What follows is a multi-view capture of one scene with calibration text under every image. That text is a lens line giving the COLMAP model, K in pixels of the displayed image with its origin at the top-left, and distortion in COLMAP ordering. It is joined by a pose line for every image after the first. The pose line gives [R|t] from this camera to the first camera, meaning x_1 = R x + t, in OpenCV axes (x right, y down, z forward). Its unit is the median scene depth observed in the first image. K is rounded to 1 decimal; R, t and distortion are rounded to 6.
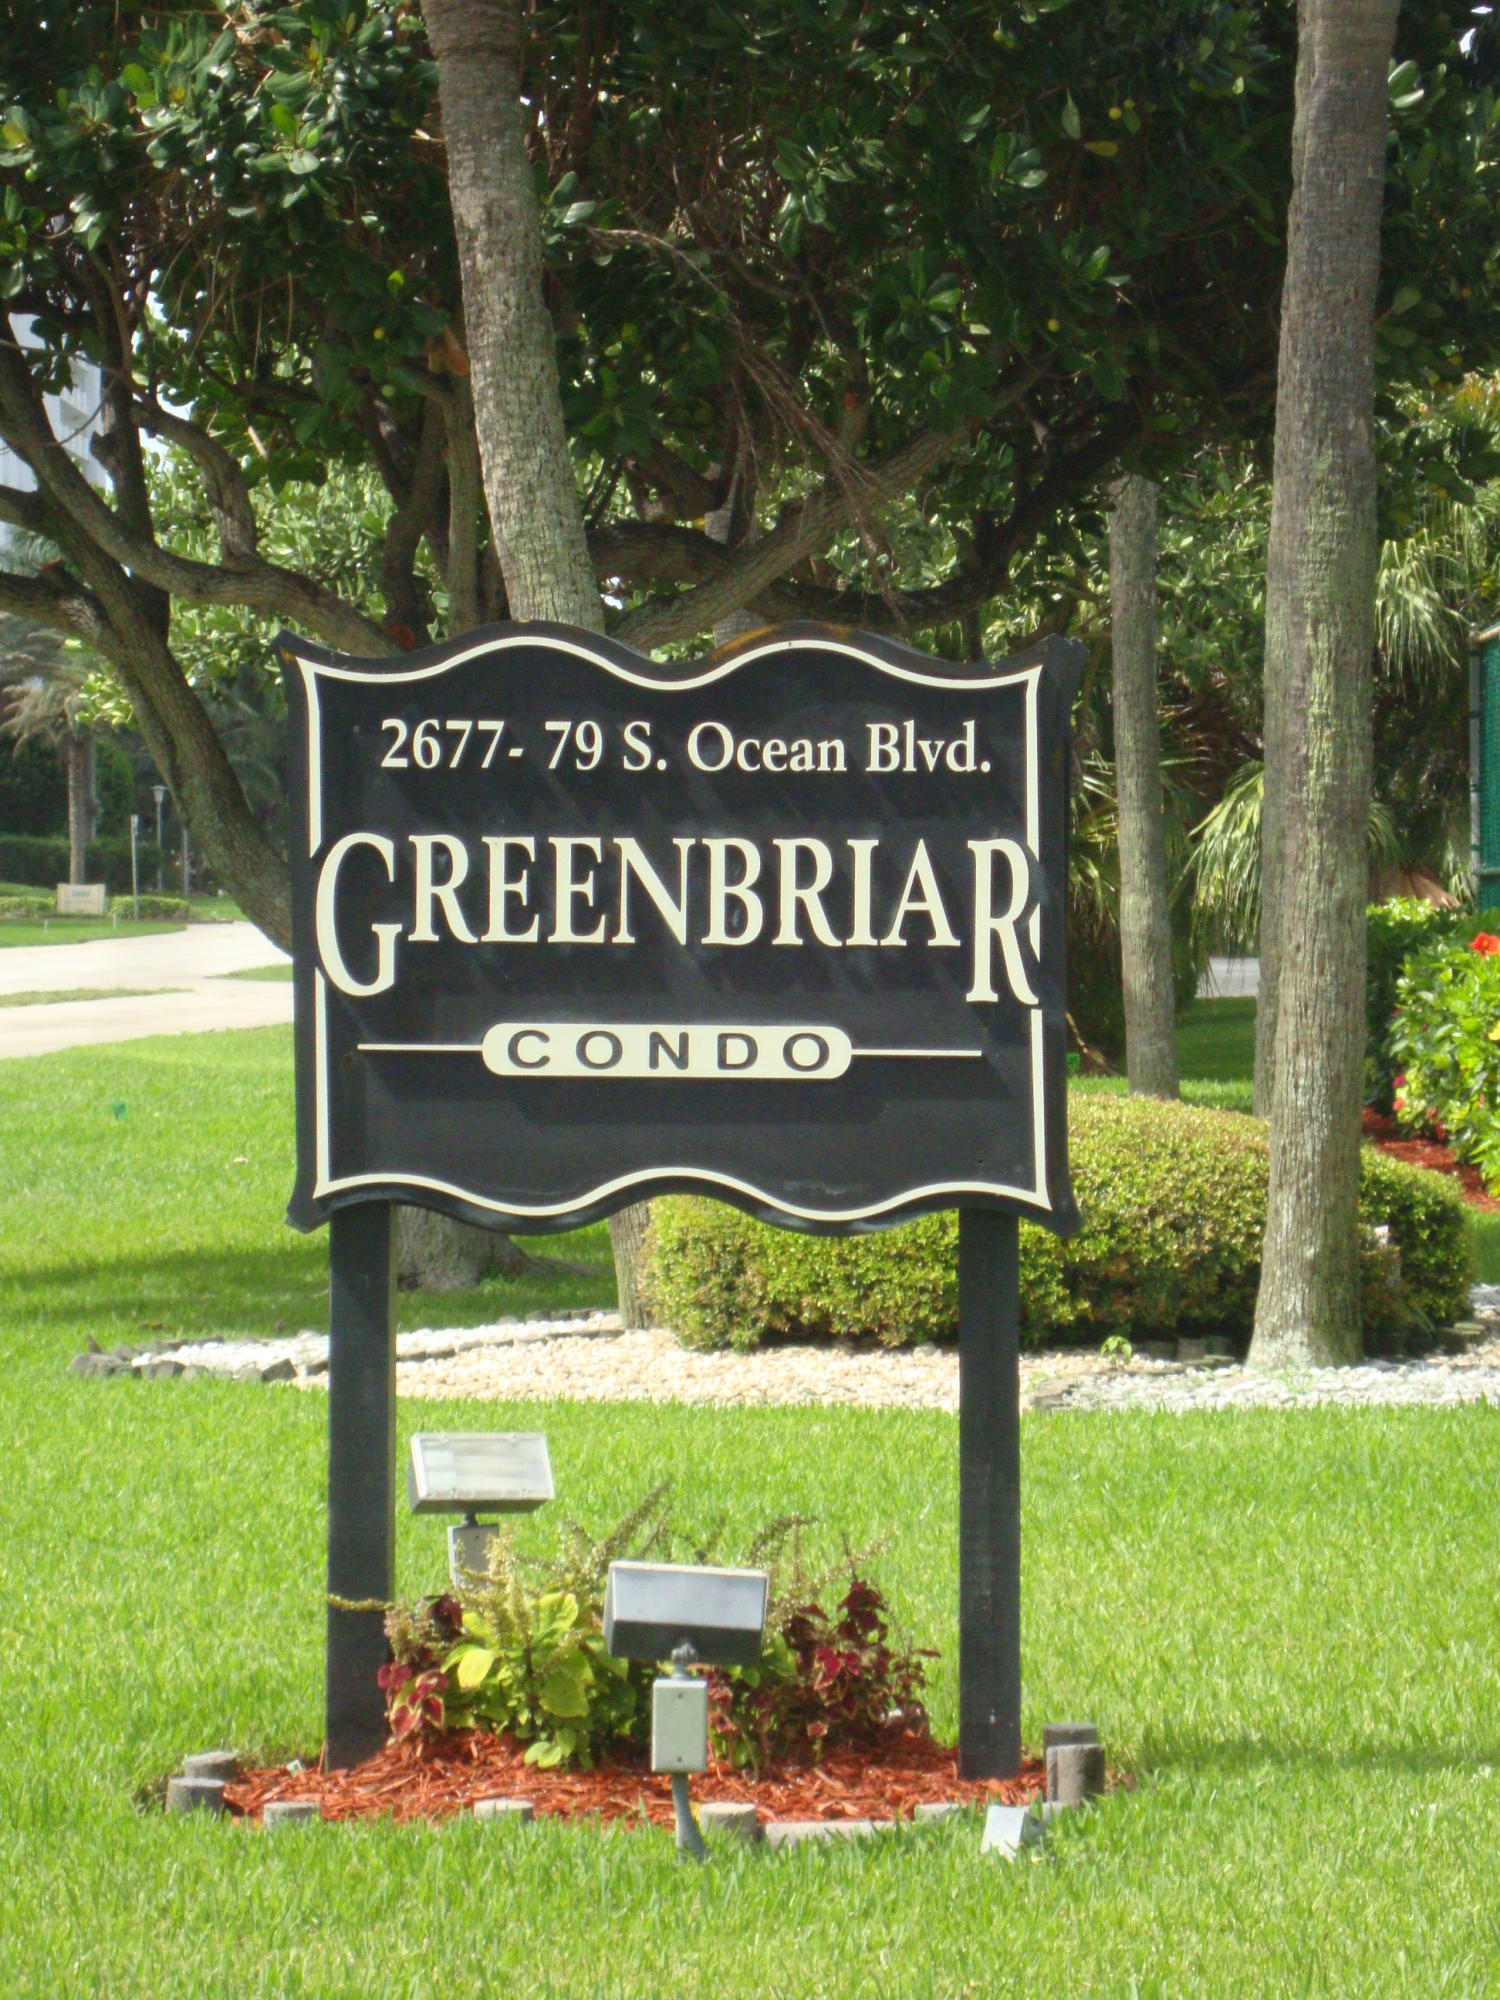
lens RADIAL K [[7033.2, 0, 749.1], [0, 7033.2, 993.7], [0, 0, 1]] dist [0.936450, 0.000000]
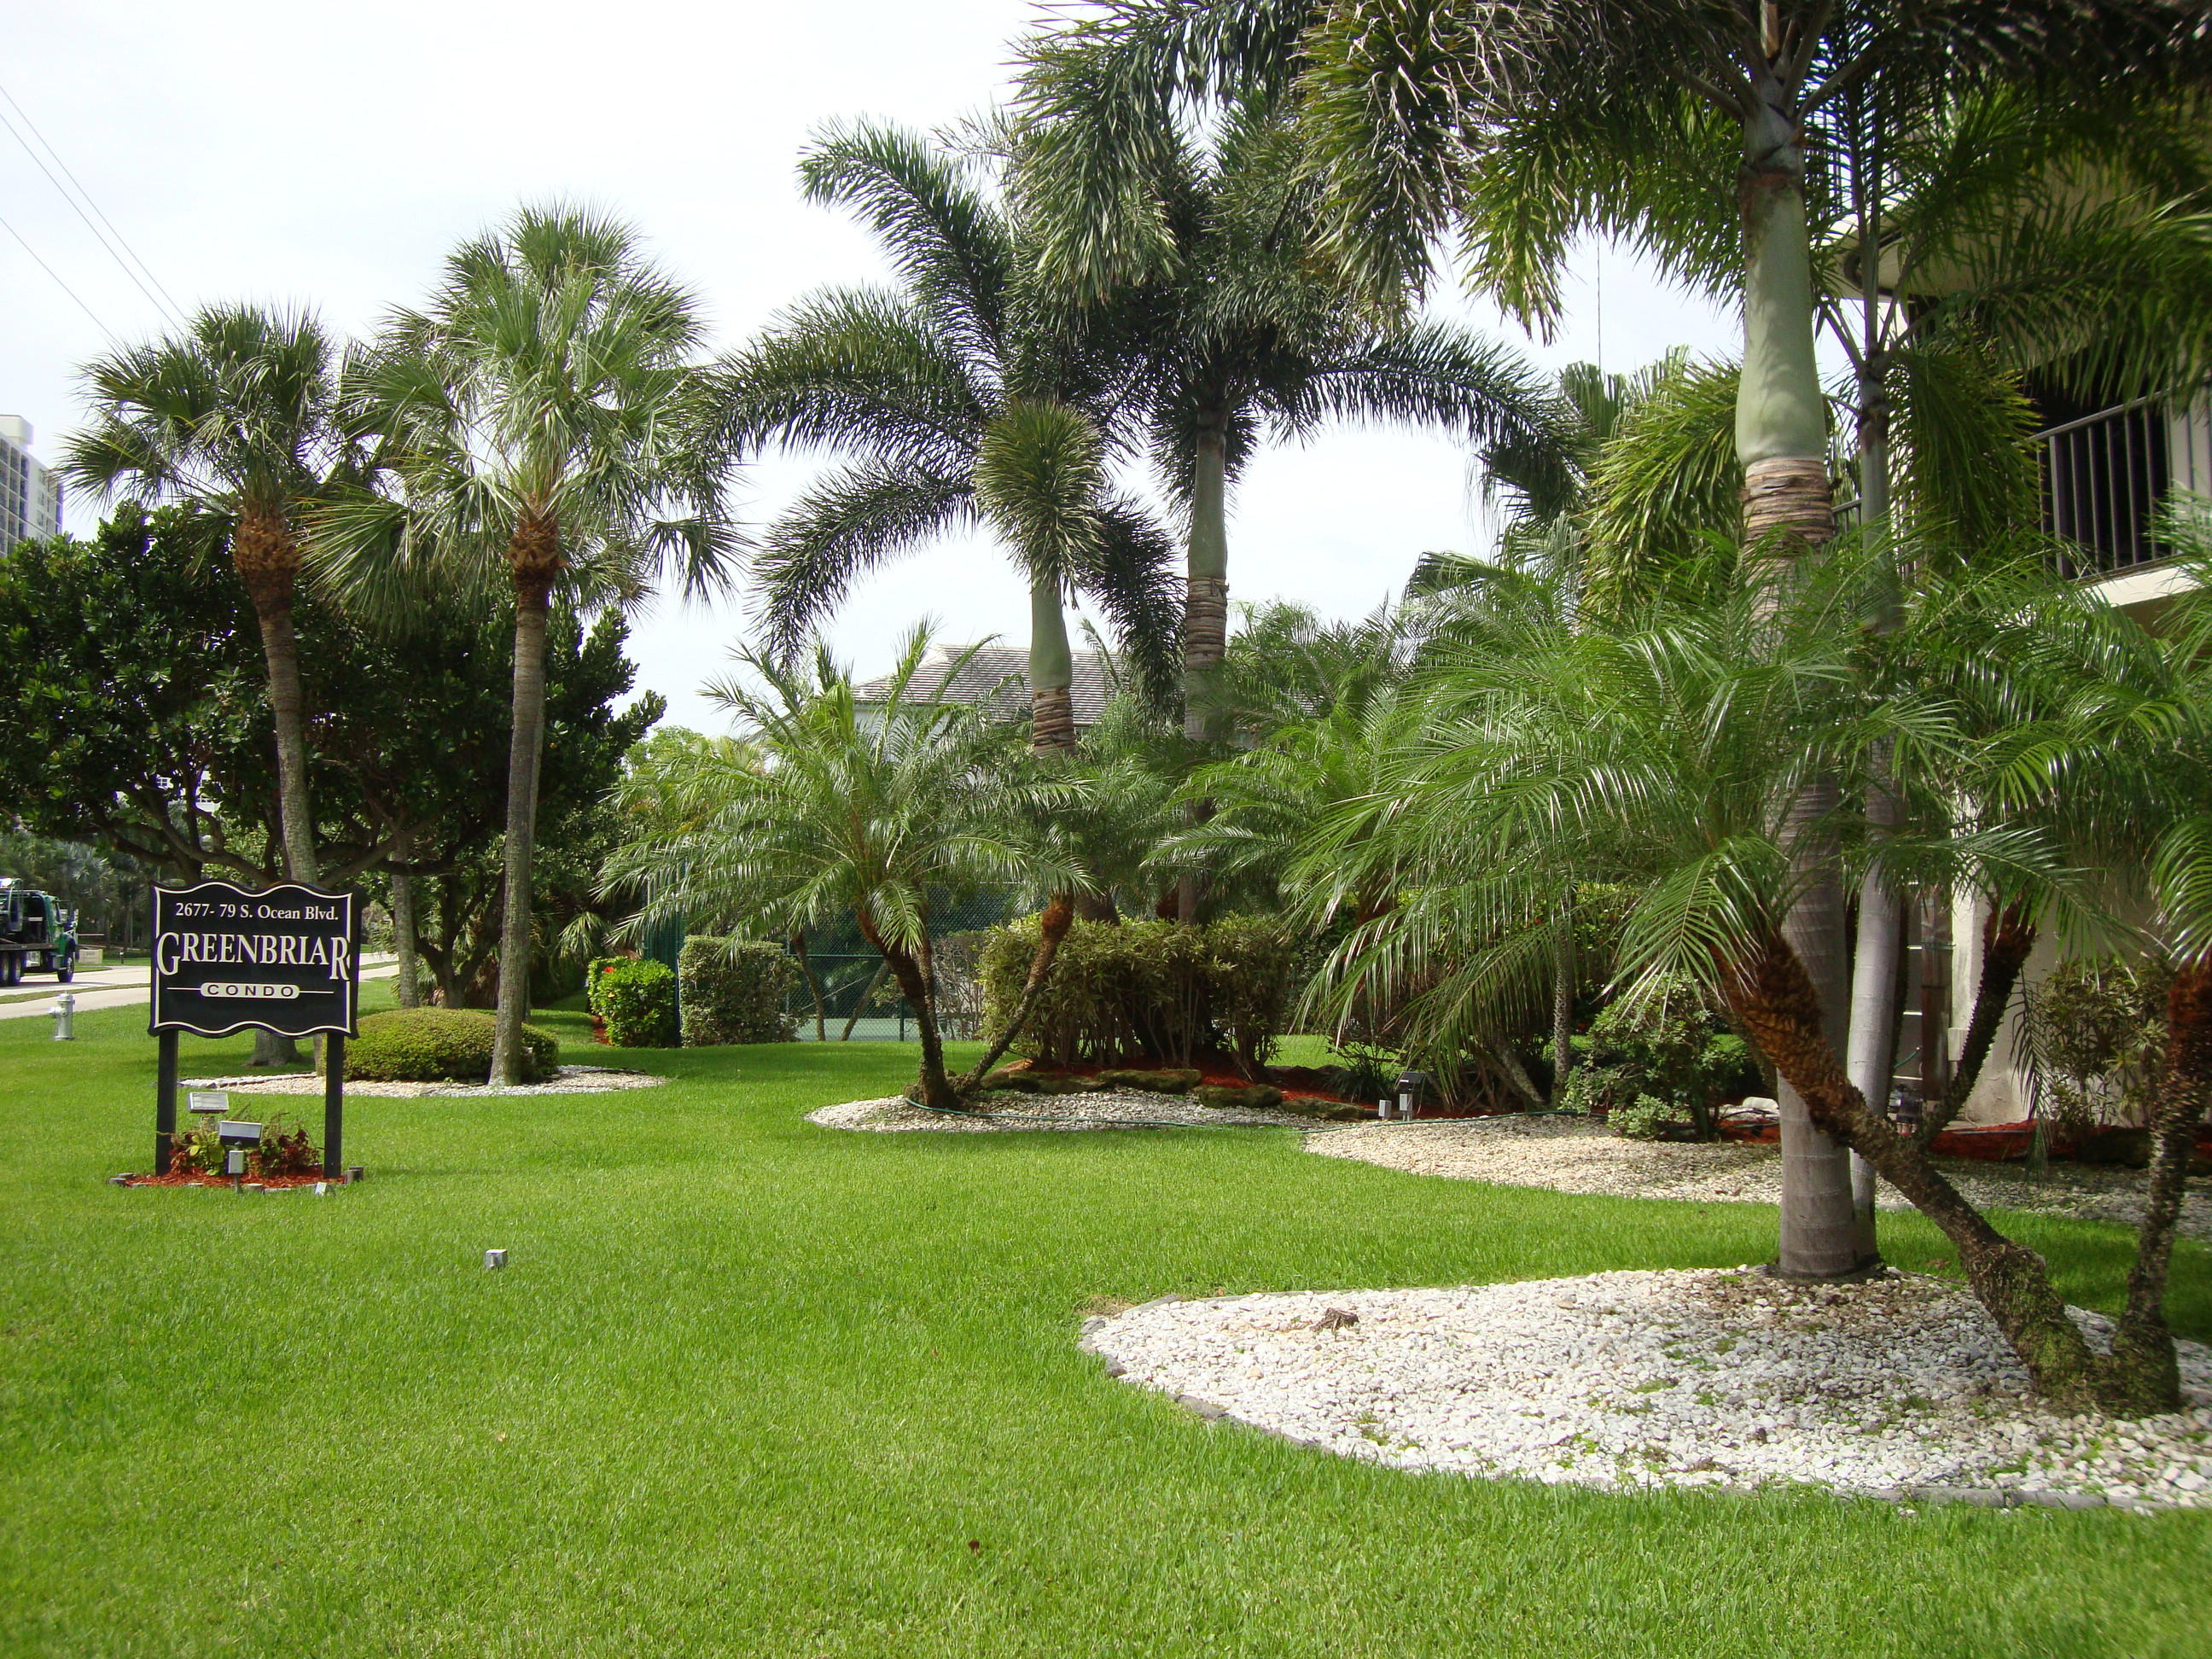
lens RADIAL K [[2305.1, 0, 1106.1], [0, 2305.1, 834.3], [0, 0, 1]] dist [-0.081445, 0.000000]
pose [[0.967055, 0.027429, 0.253085, 0.123014], [-0.010355, 0.997594, -0.068553, 0.003312], [-0.254357, 0.063674, 0.965012, -0.323296]]
